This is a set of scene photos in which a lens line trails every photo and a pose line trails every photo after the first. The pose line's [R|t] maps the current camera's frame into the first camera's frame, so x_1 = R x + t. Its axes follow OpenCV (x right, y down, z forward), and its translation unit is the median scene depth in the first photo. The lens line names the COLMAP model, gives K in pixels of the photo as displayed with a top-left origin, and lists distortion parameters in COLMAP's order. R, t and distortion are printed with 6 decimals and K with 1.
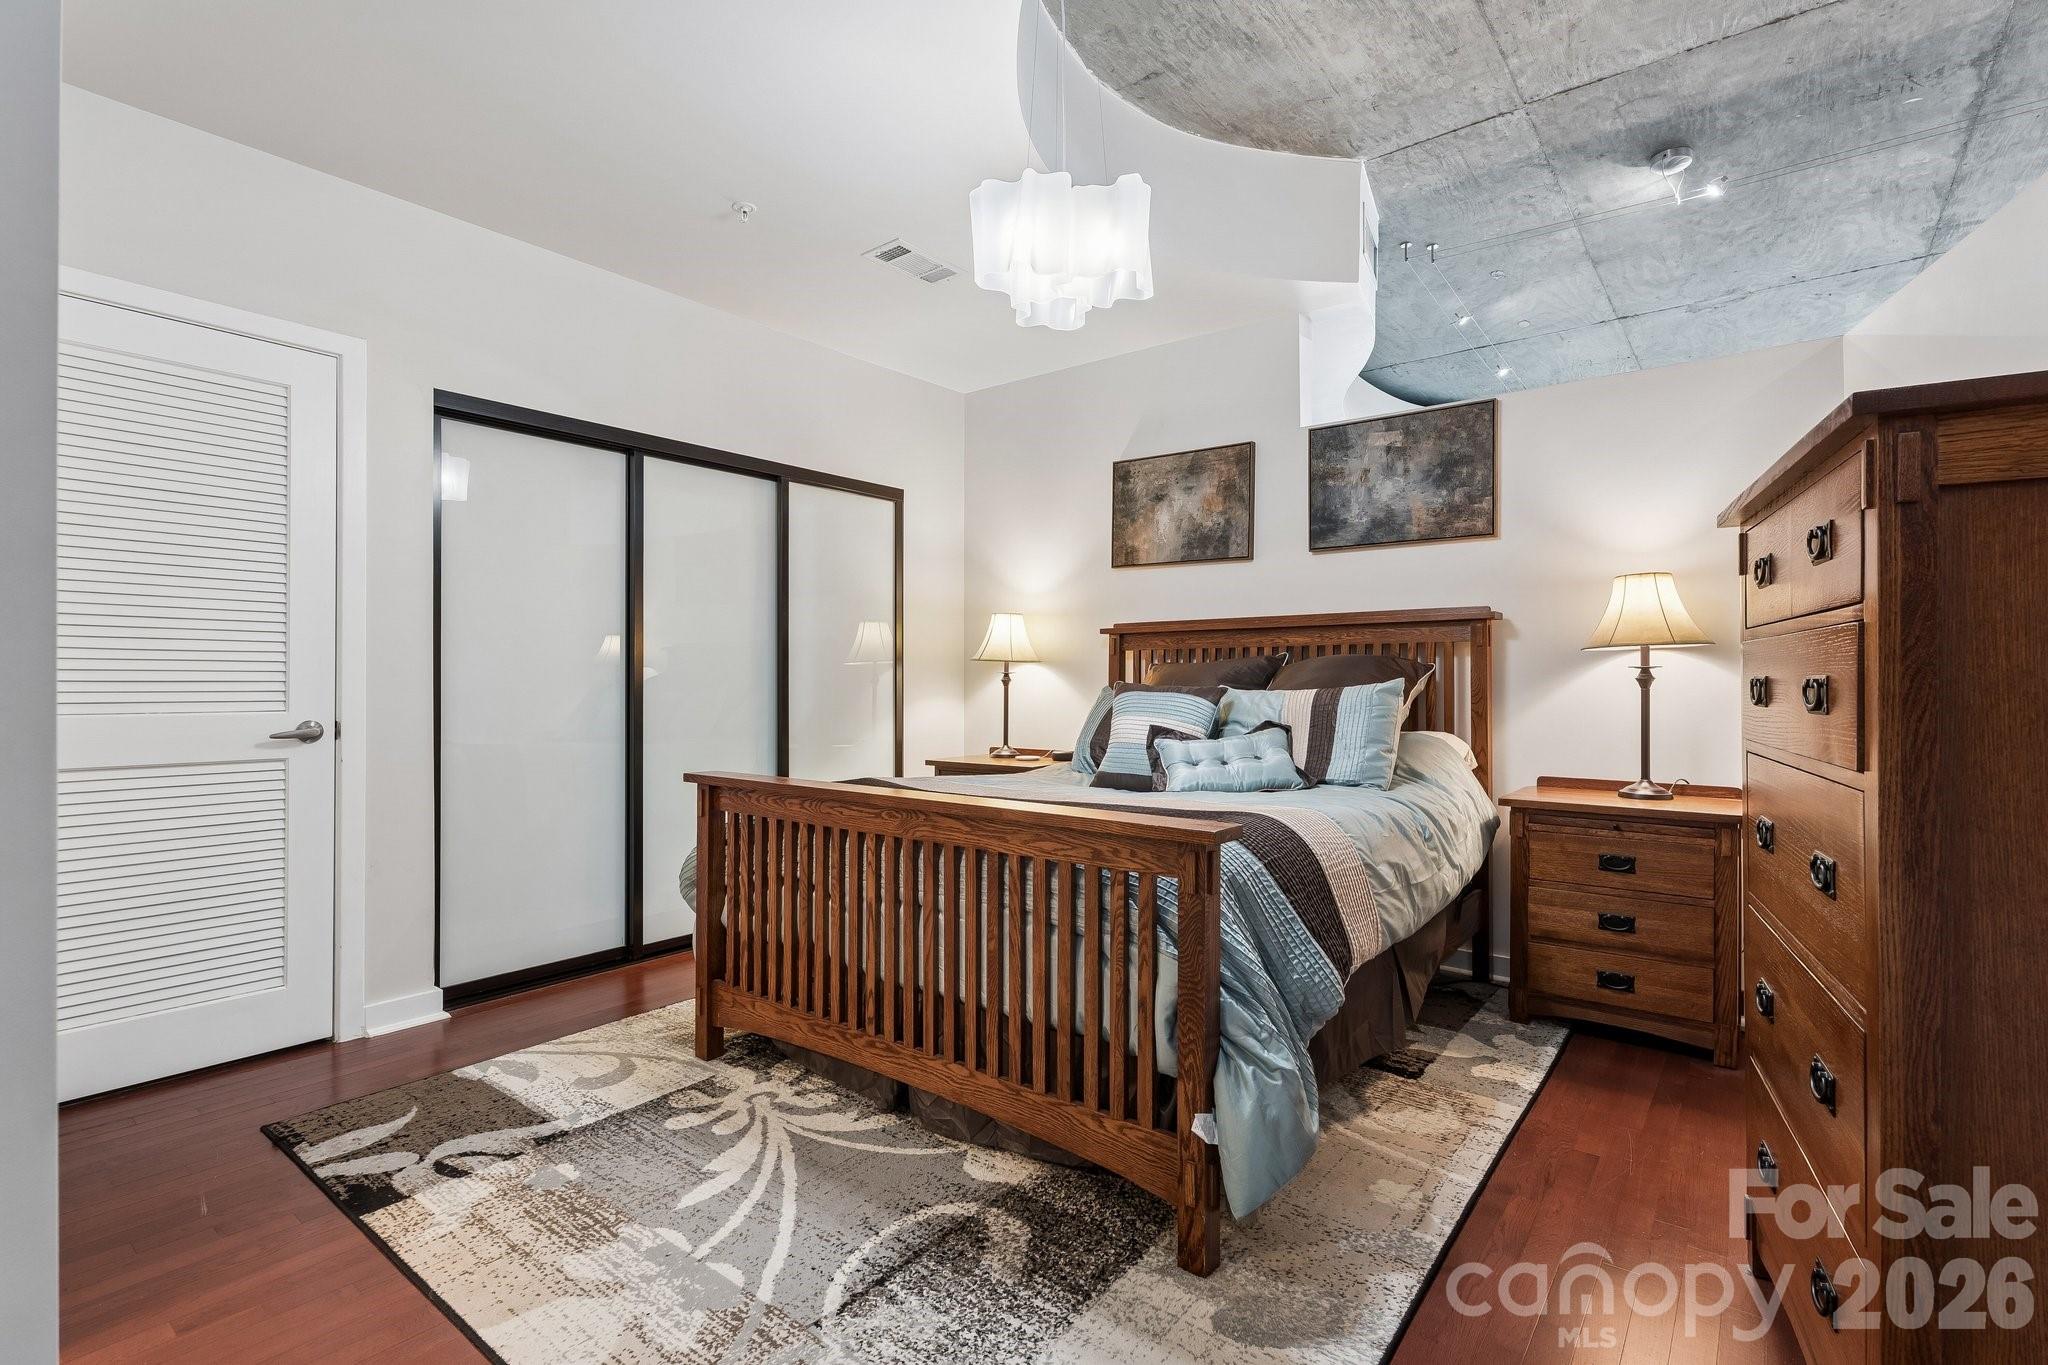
lens RADIAL K [[948.4, 0, 1035.9], [0, 948.4, 688.2], [0, 0, 1]] dist [0.007723, -0.001735]
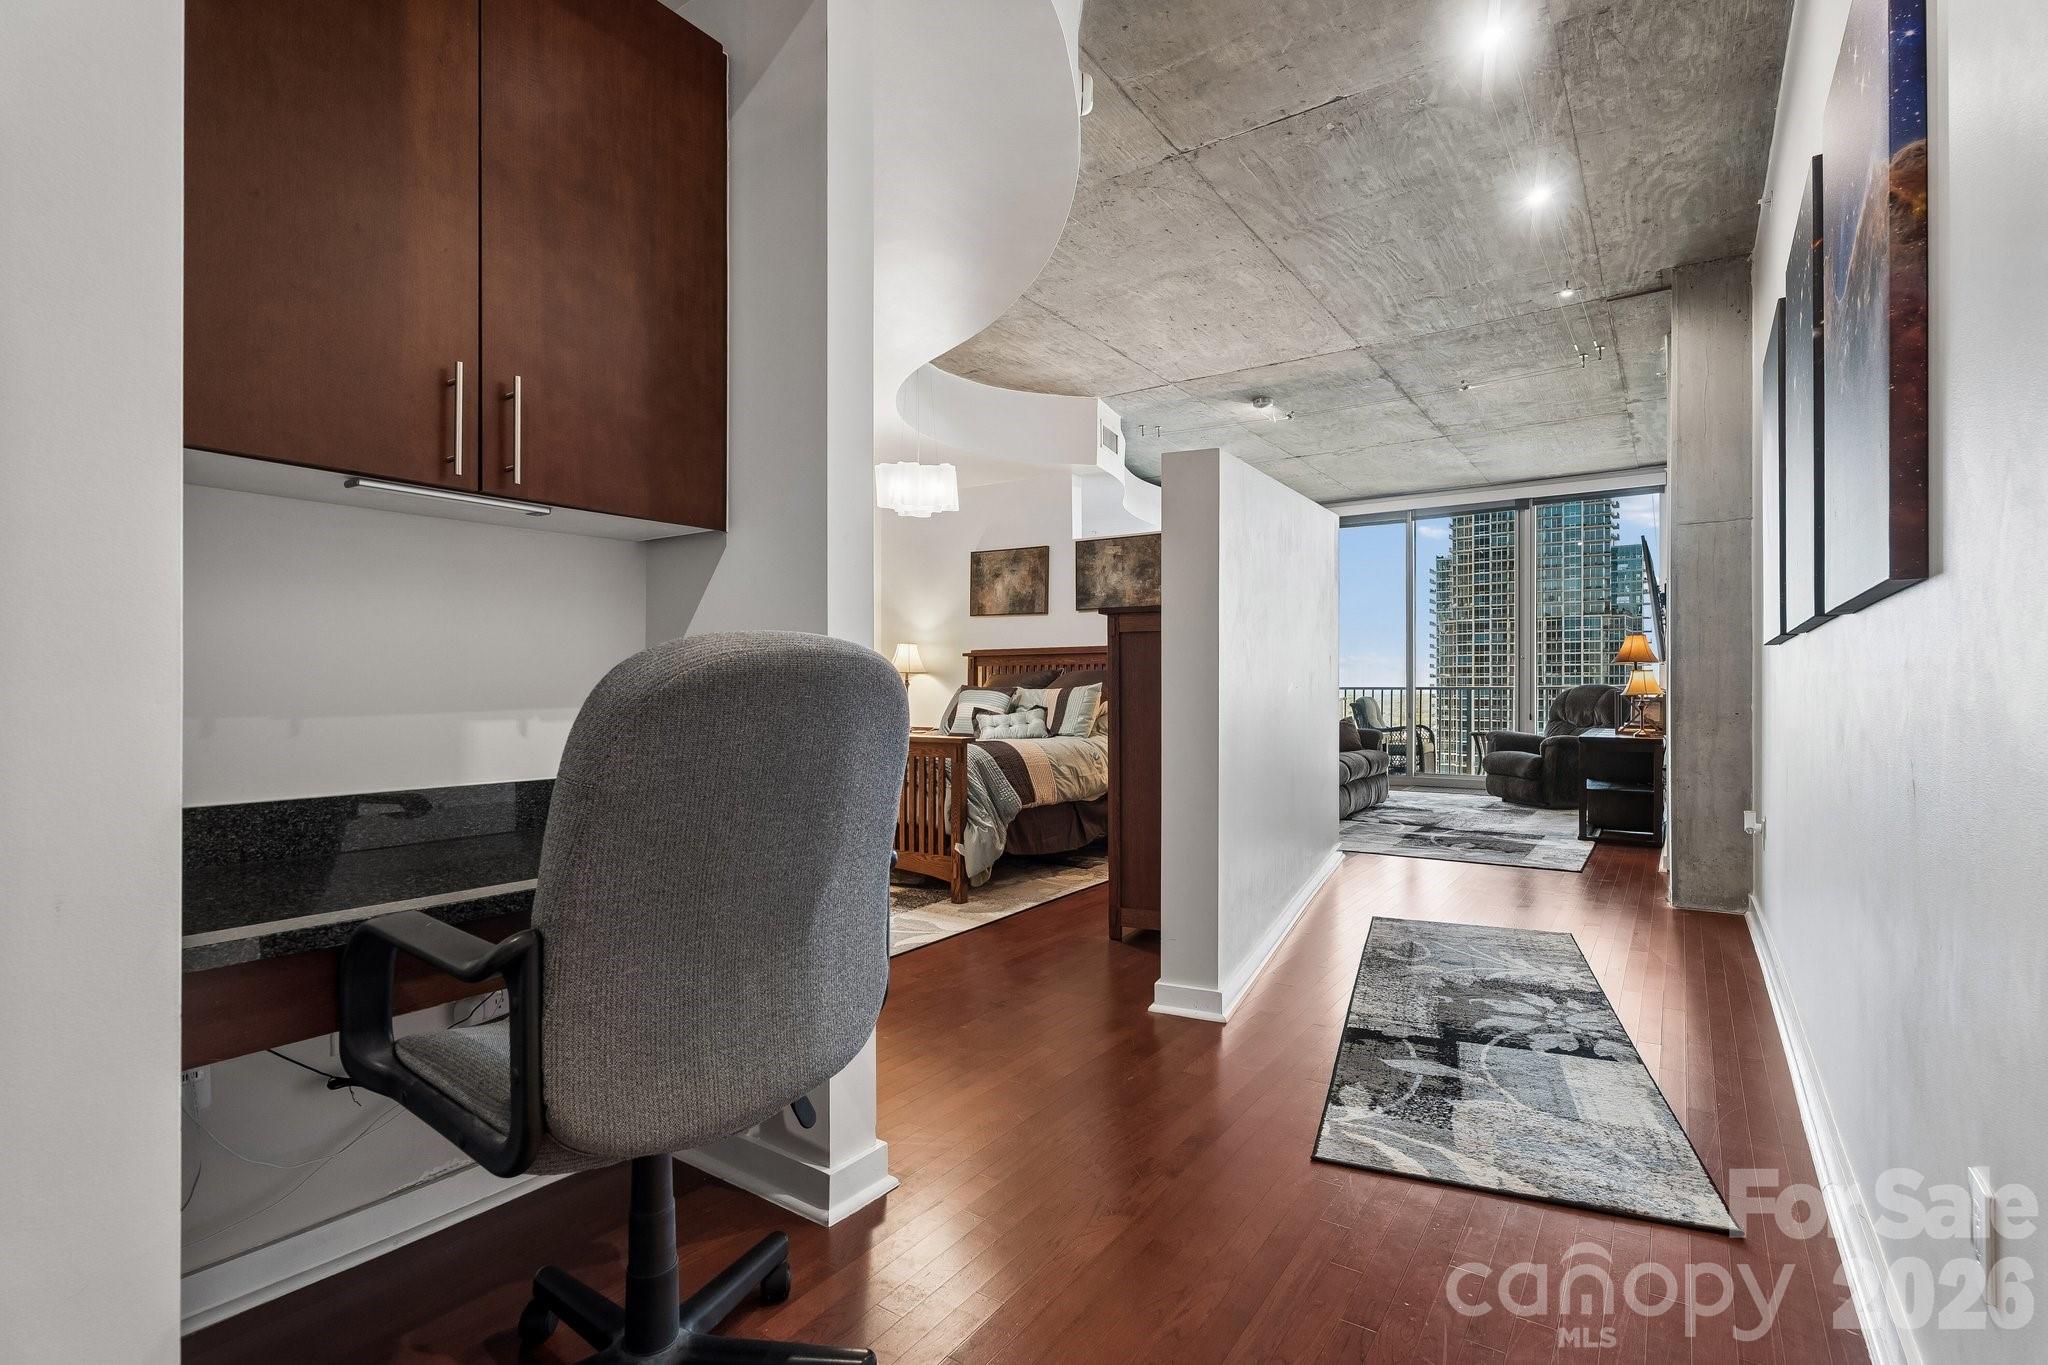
lens RADIAL K [[948.4, 0, 1015.3], [0, 948.4, 682.2], [0, 0, 1]] dist [0.007723, -0.001735]
pose [[0.998810, 0.001026, 0.048769, 0.107062], [-0.000365, 0.999908, -0.013558, 0.014206], [-0.048779, 0.013524, 0.998718, -0.890448]]
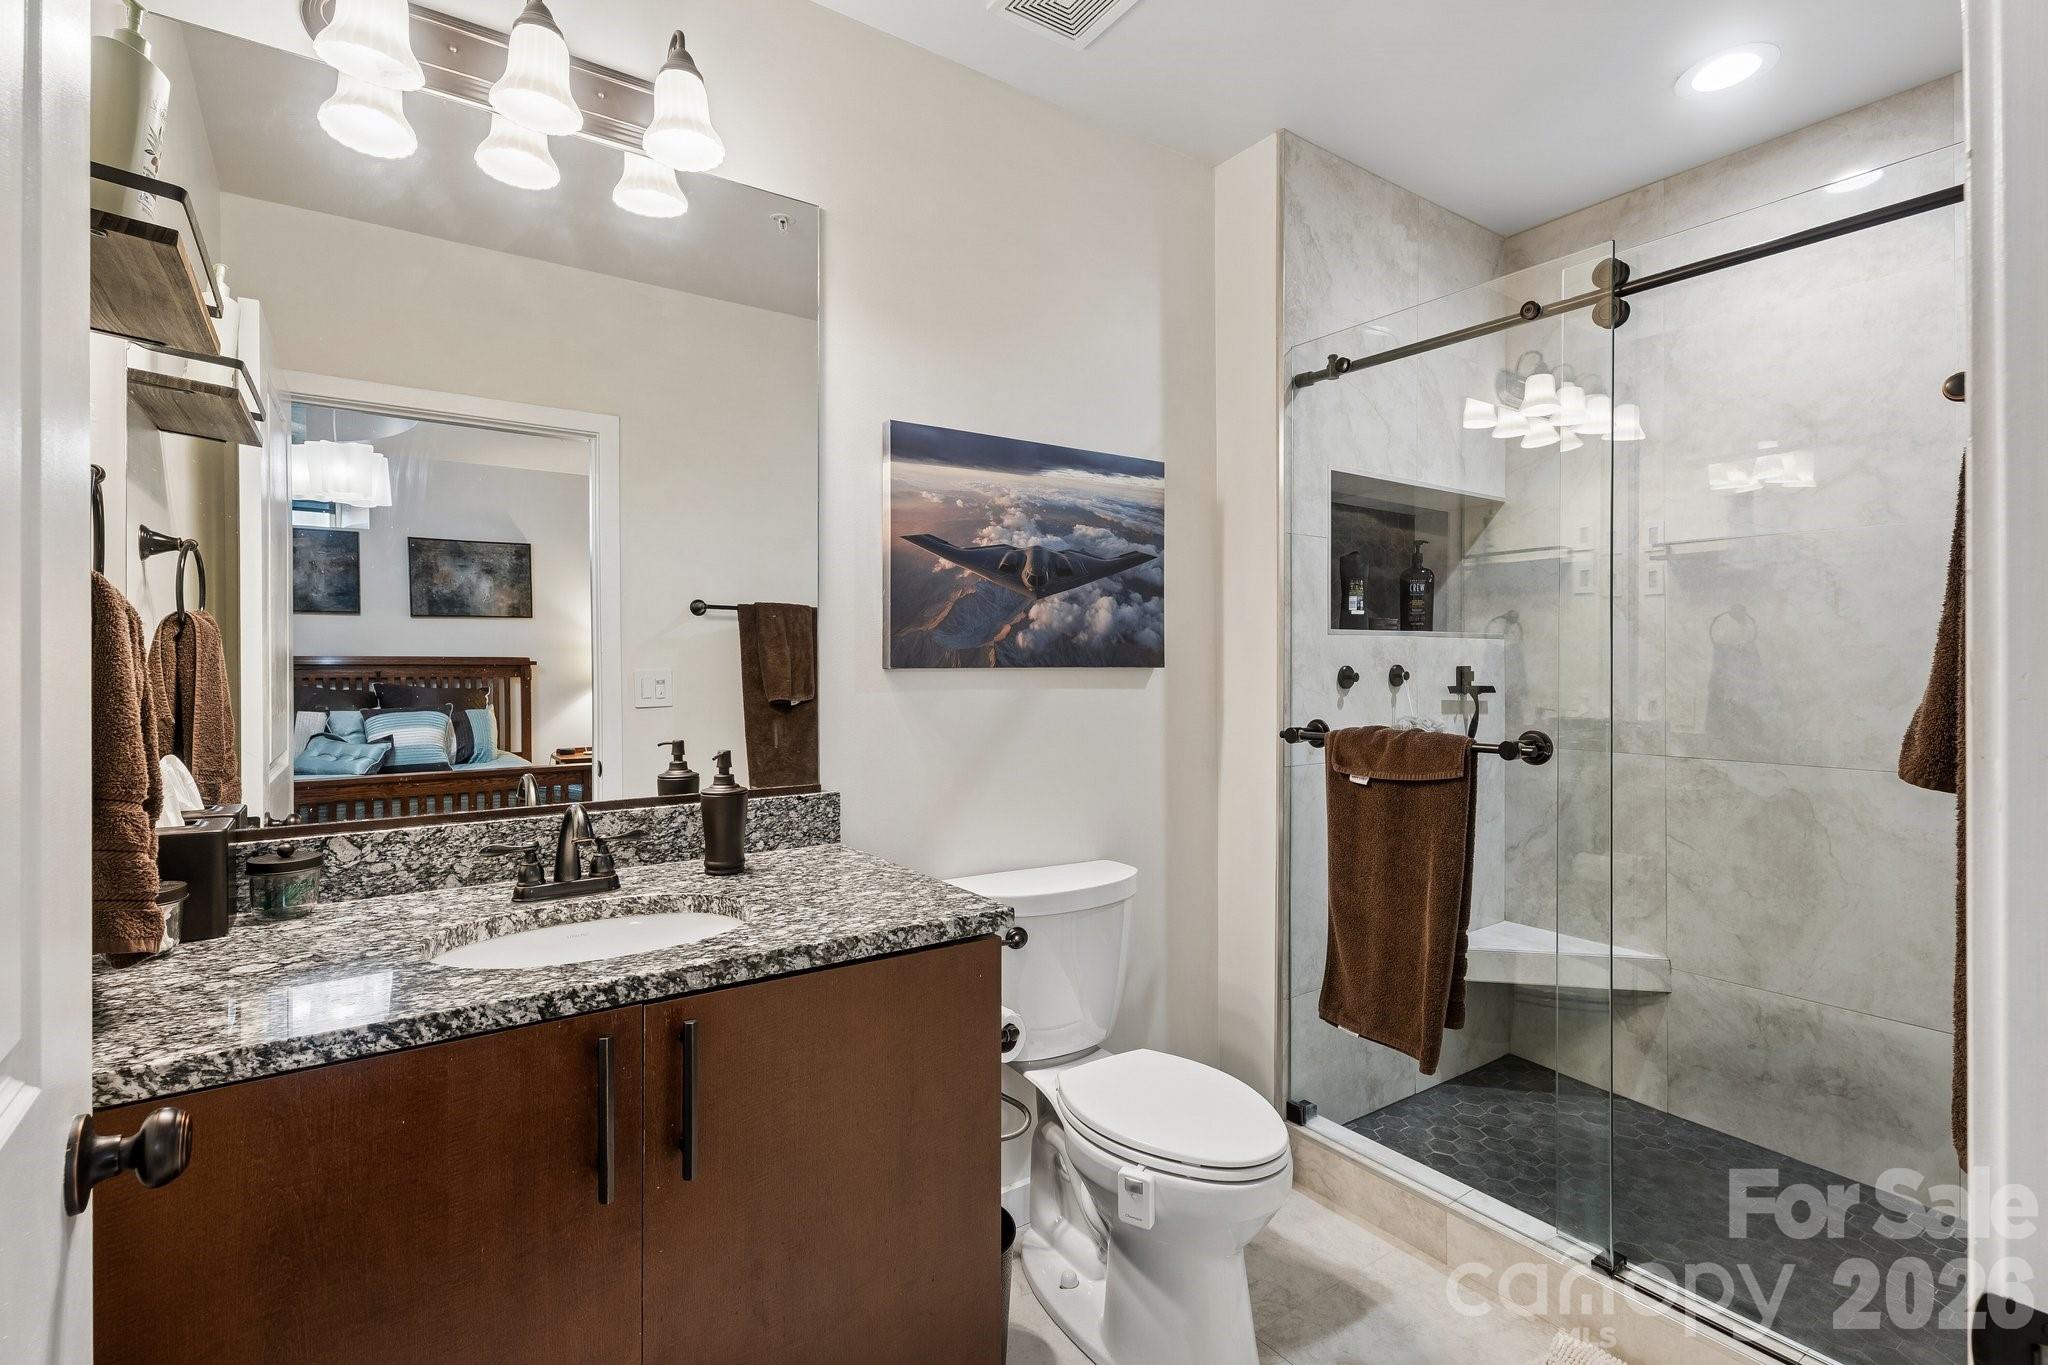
lens RADIAL K [[948.4, 0, 1022.6], [0, 948.4, 671.9], [0, 0, 1]] dist [0.007723, -0.001735]
pose [[0.312678, -0.000139, 0.949859, -1.034555], [0.006224, 0.999979, -0.001902, -0.050867], [-0.949839, 0.006507, 0.312672, -0.513350]]
